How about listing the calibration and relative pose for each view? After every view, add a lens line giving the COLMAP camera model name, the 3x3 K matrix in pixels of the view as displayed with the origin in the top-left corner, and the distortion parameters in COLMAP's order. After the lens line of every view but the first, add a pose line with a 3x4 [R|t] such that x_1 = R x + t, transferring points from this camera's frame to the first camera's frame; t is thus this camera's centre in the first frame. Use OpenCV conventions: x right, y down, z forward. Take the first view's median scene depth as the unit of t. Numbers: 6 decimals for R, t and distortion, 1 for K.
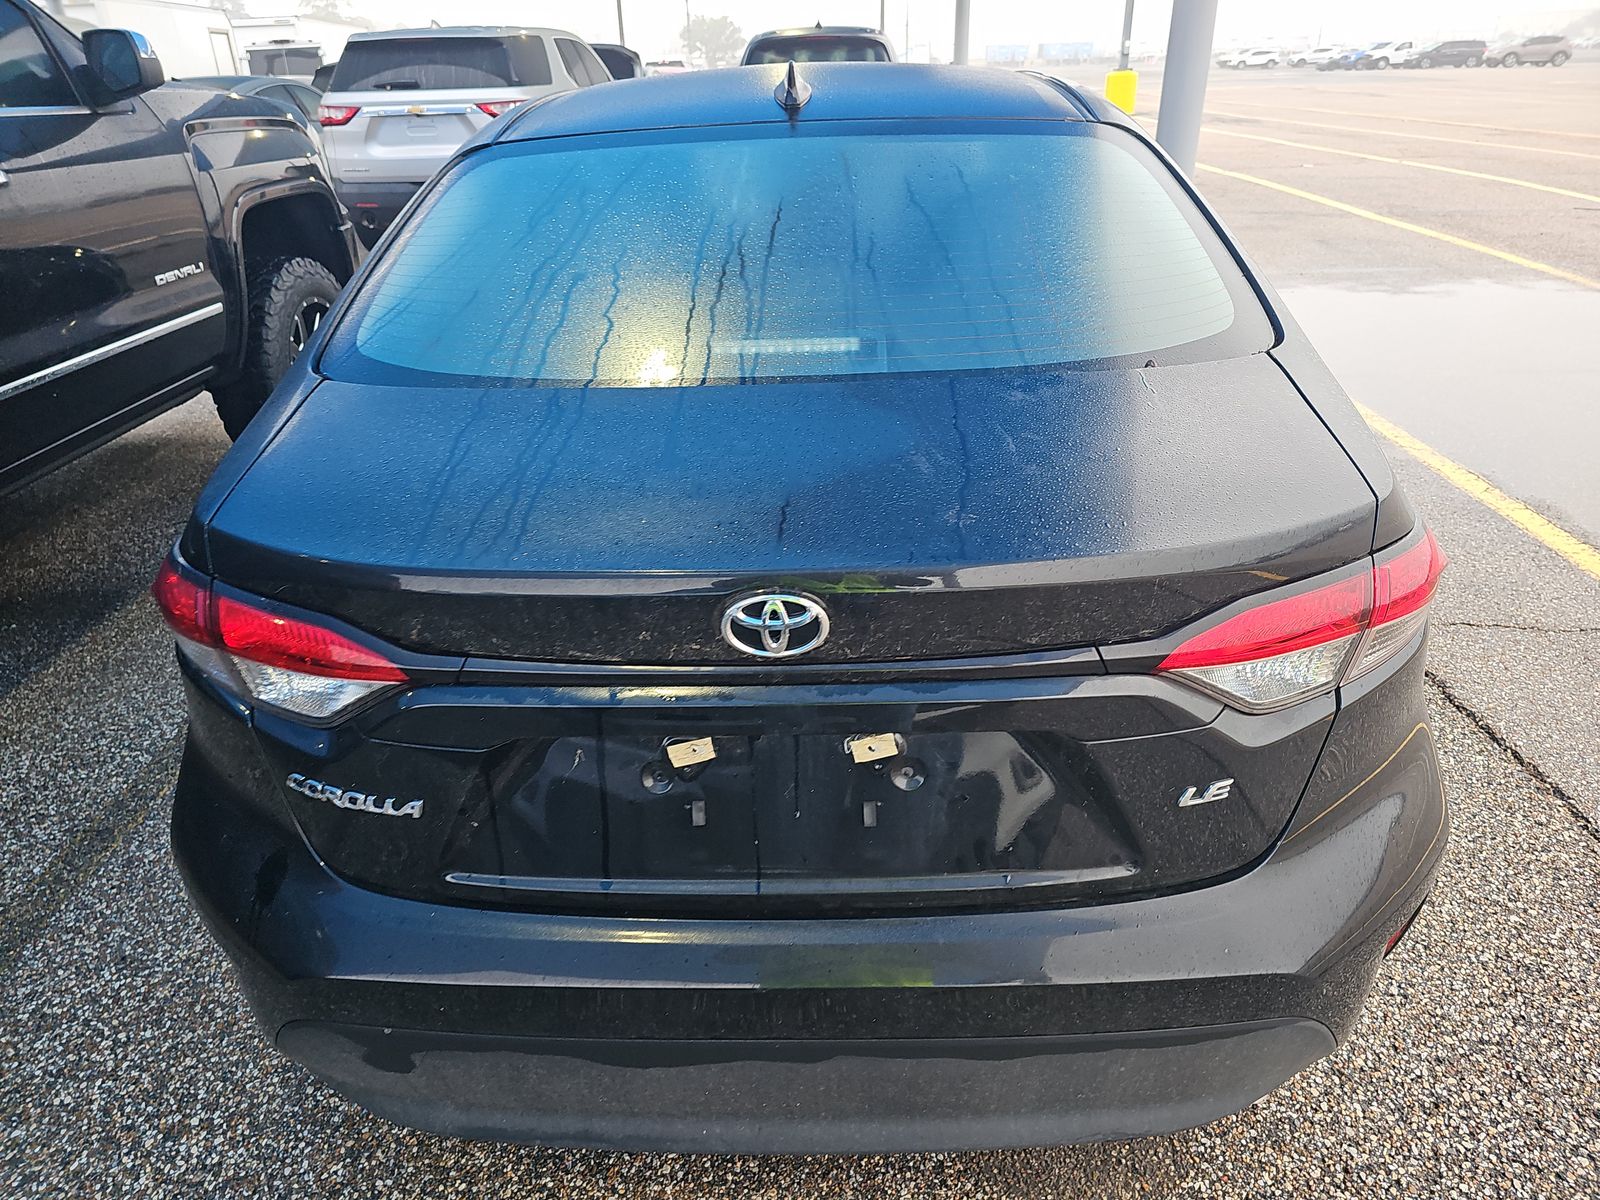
lens RADIAL K [[1061.3, 0, 794.7], [0, 1061.3, 603.4], [0, 0, 1]] dist [0.023218, -0.008927]
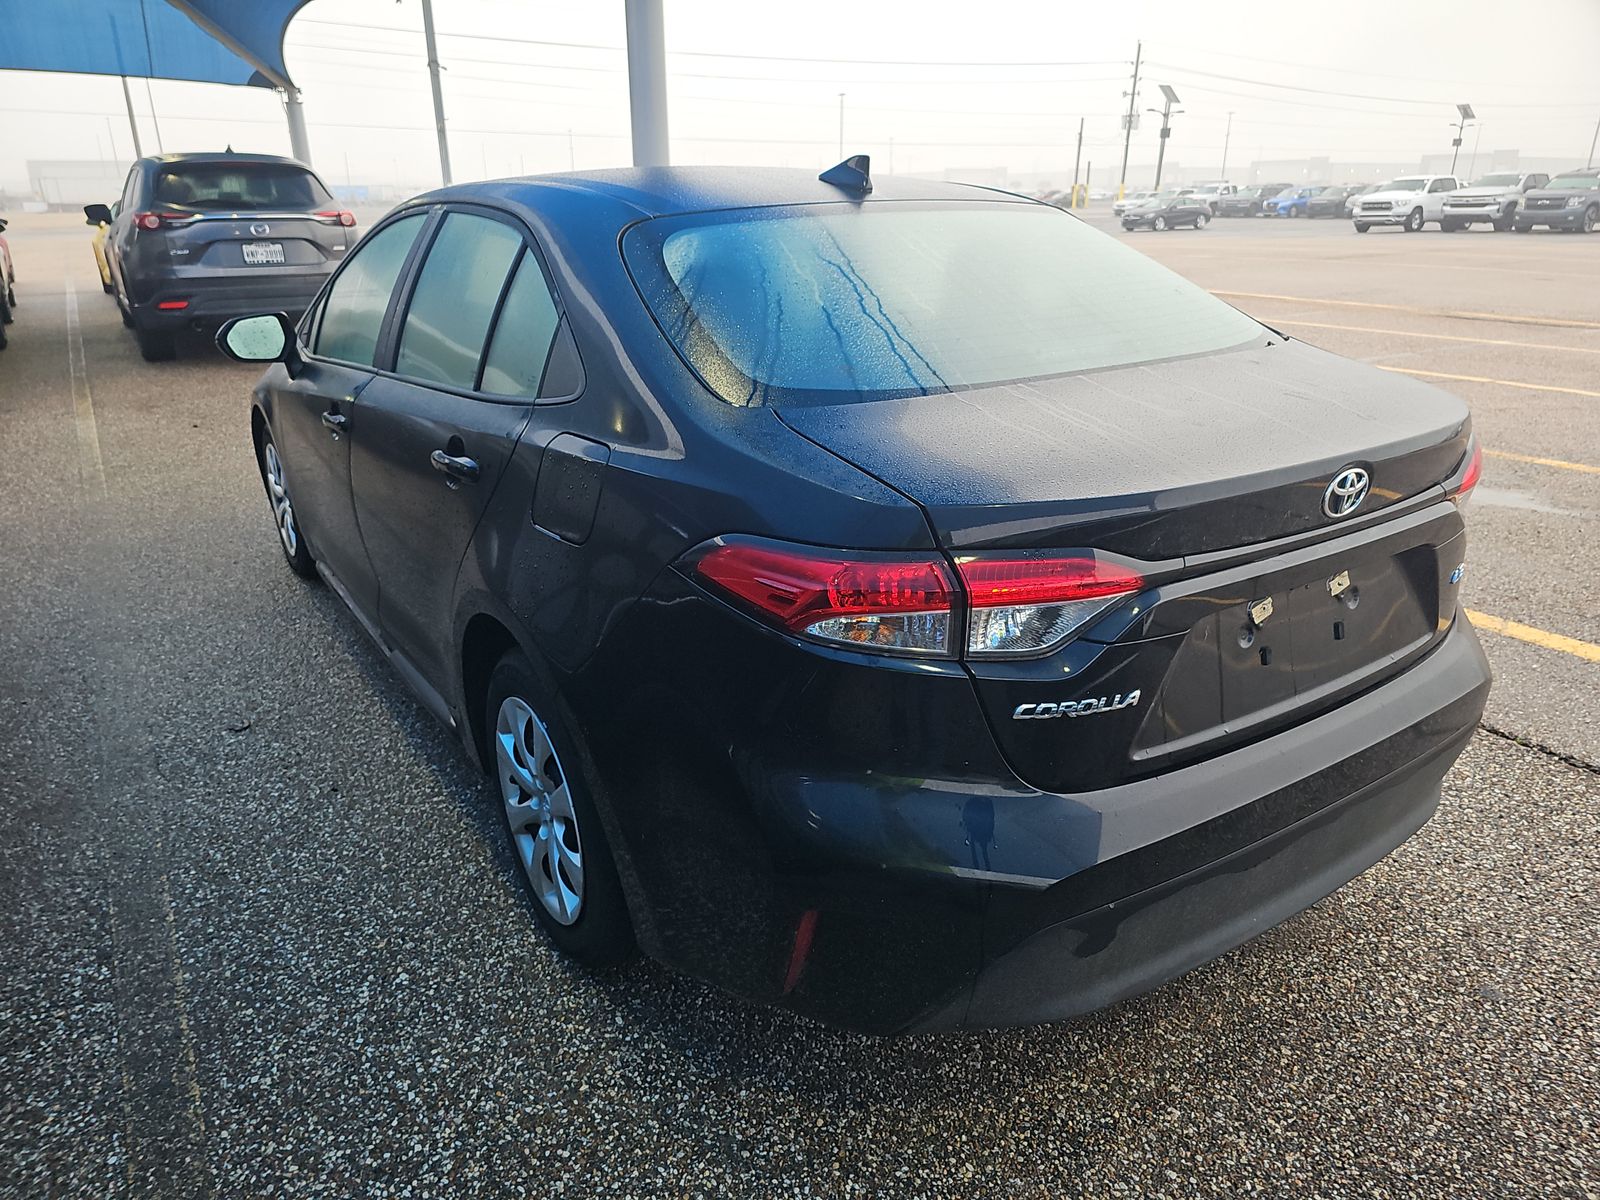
lens RADIAL K [[1061.3, 0, 794.0], [0, 1061.3, 592.4], [0, 0, 1]] dist [0.023218, -0.008927]
pose [[0.821098, -0.177186, 0.542589, -0.929107], [0.241809, 0.969062, -0.049475, 0.026387], [-0.517036, 0.171827, 0.838540, 0.095297]]
